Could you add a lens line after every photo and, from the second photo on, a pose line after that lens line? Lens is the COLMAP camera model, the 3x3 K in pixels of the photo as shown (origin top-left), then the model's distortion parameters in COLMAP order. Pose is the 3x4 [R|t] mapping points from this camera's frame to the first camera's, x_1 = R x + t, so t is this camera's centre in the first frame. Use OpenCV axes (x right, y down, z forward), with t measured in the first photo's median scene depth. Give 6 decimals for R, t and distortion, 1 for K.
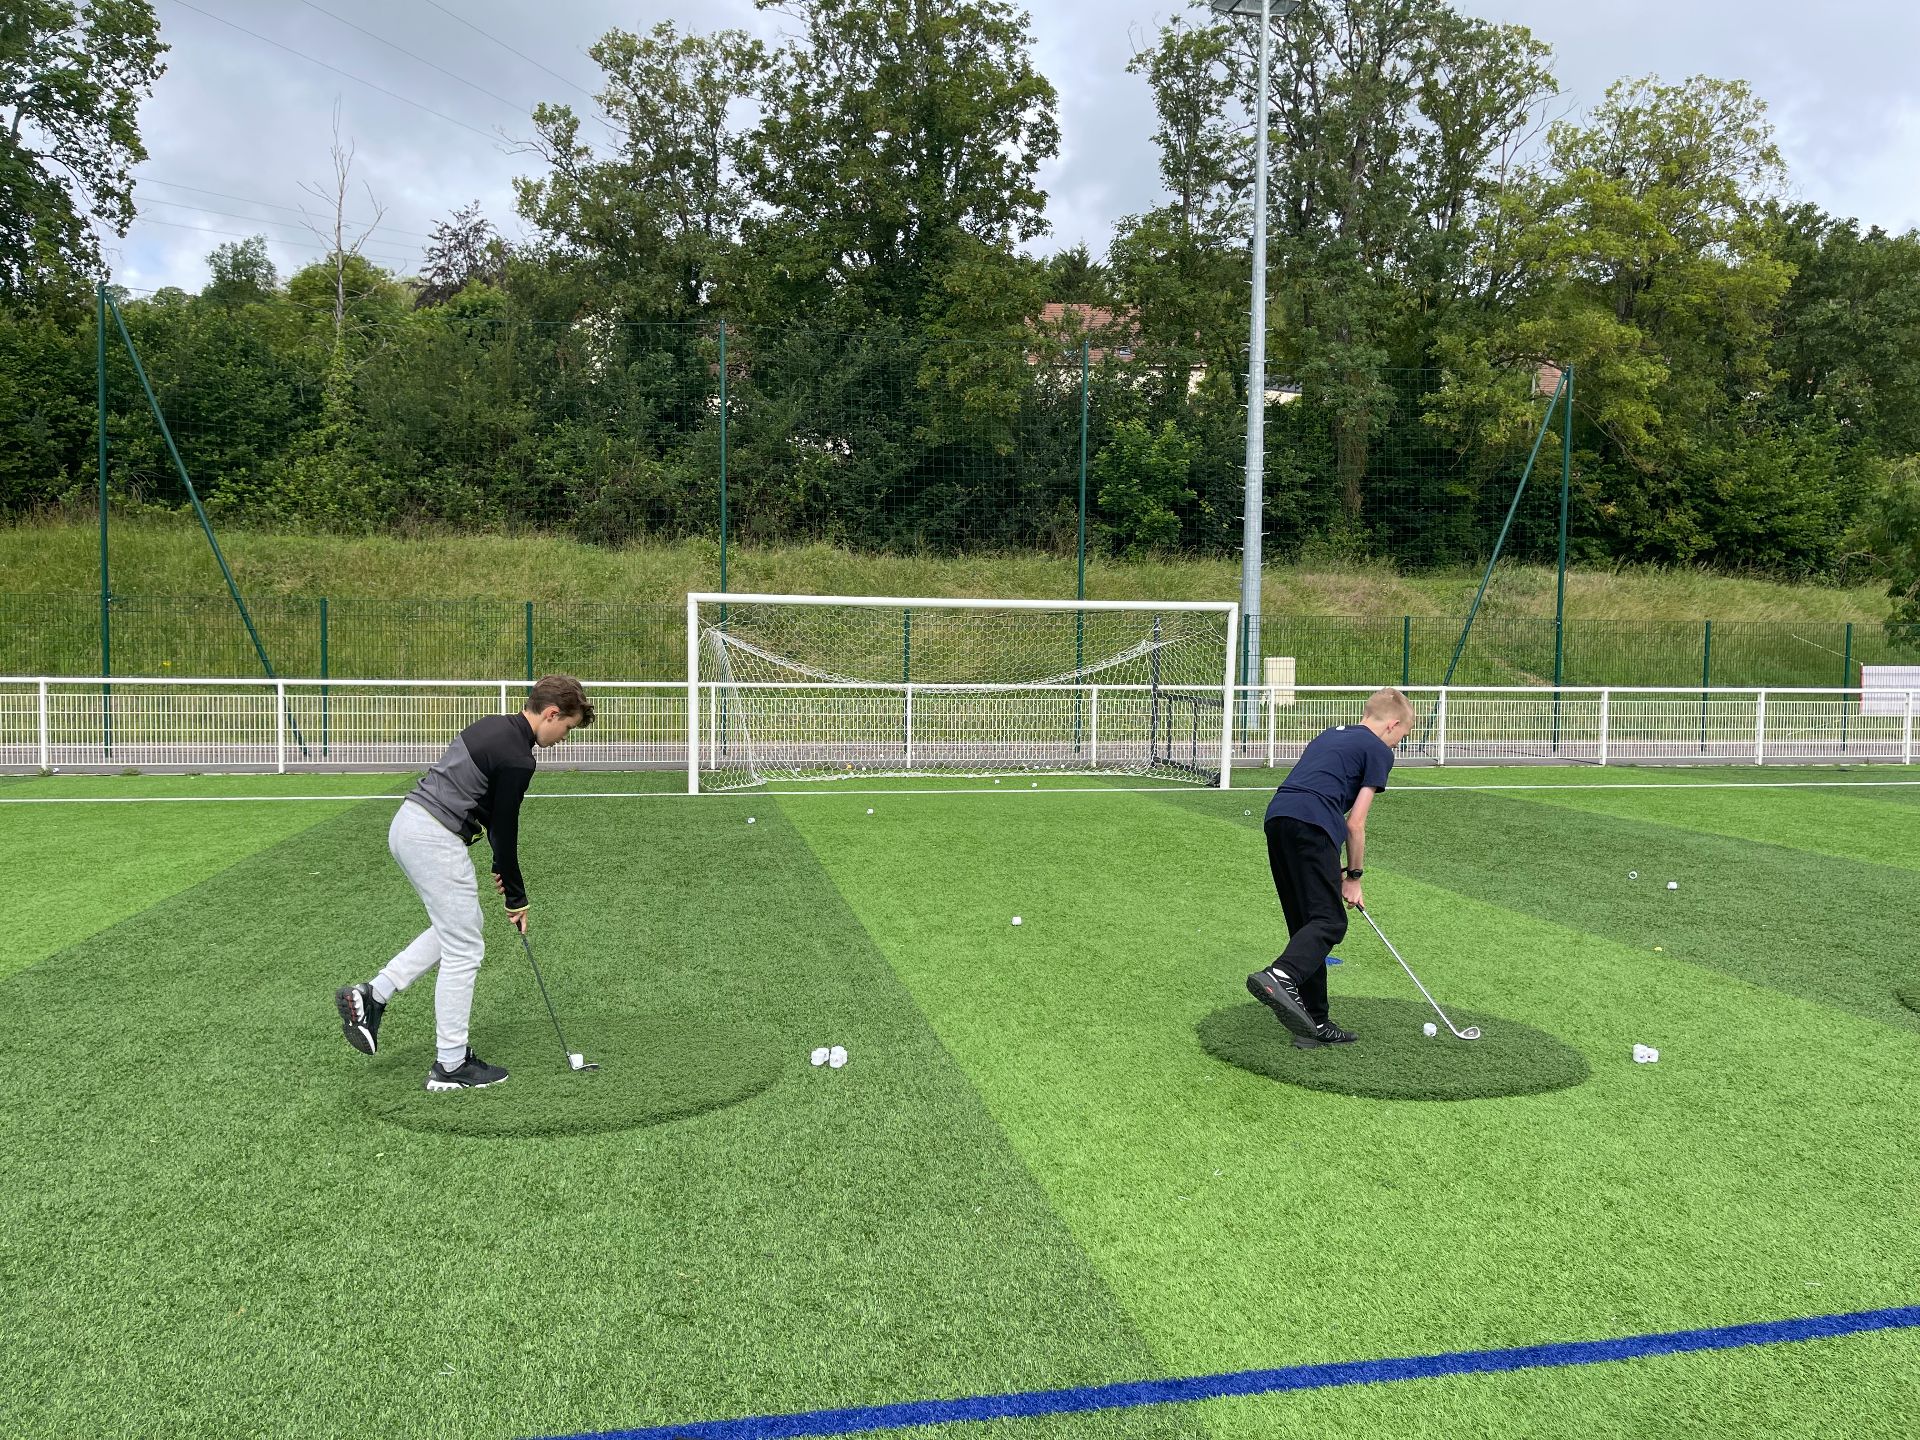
lens RADIAL K [[1448.5, 0, 965.2], [0, 1448.5, 710.8], [0, 0, 1]] dist [0.069437, -0.090624]
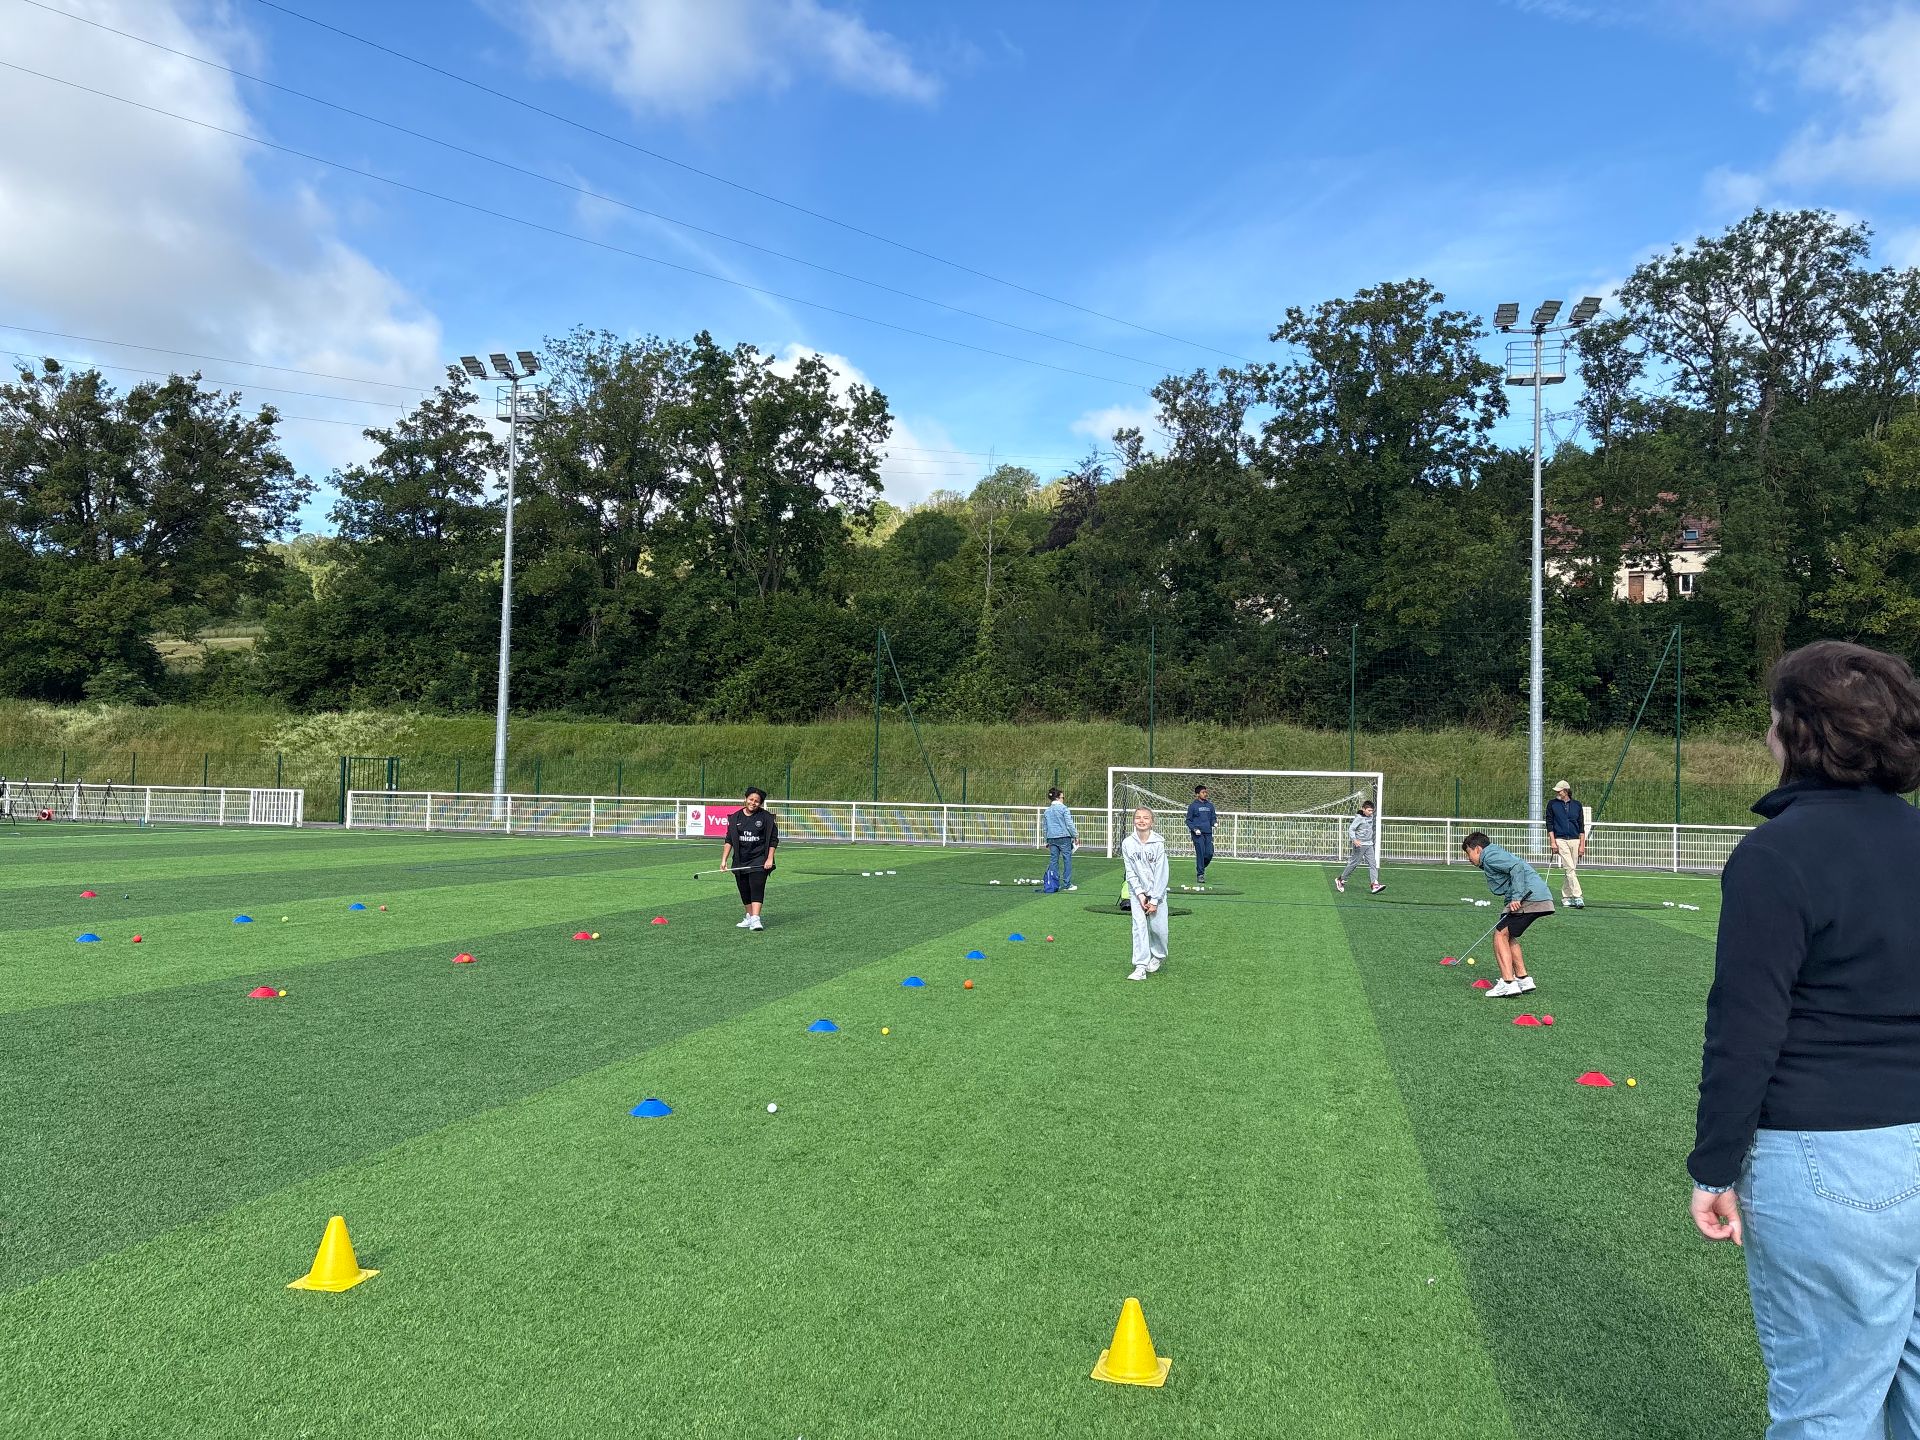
lens RADIAL K [[1439.6, 0, 981.5], [0, 1439.6, 712.2], [0, 0, 1]] dist [0.051243, -0.045535]
pose [[0.914996, -0.011882, -0.403289, 0.195021], [-0.029986, 0.994799, -0.097343, 0.021007], [0.402348, 0.101161, 0.909880, -0.410720]]
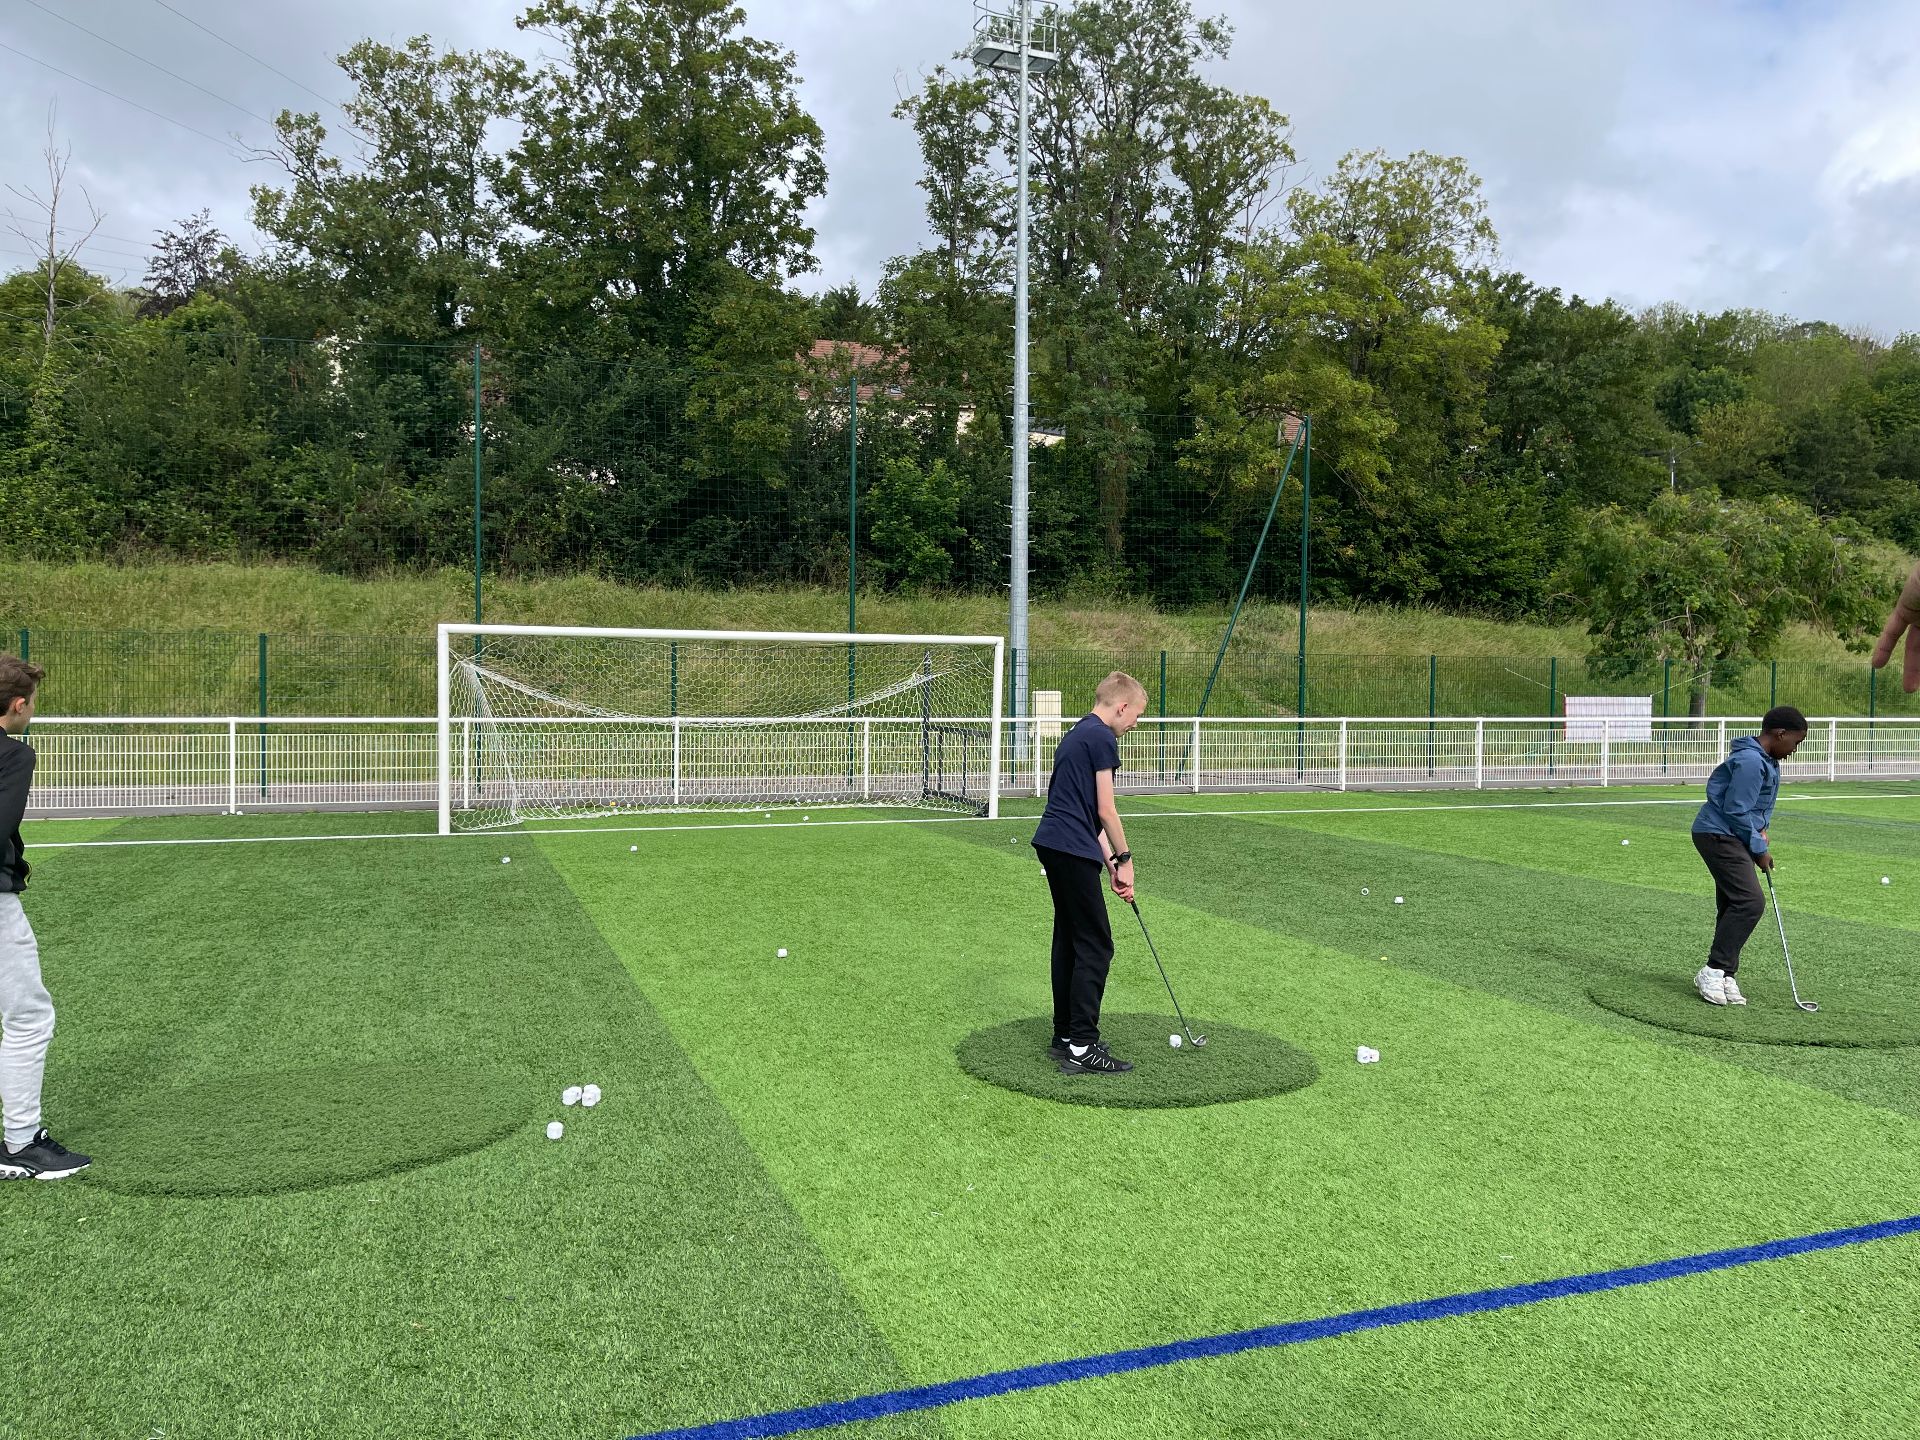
lens RADIAL K [[1448.5, 0, 972.3], [0, 1448.5, 708.5], [0, 0, 1]] dist [0.069437, -0.090624]
pose [[0.987343, -0.005276, 0.158513, 0.001488], [0.009356, 0.999644, -0.025000, 0.000700], [-0.158324, 0.026167, 0.987040, -0.001874]]
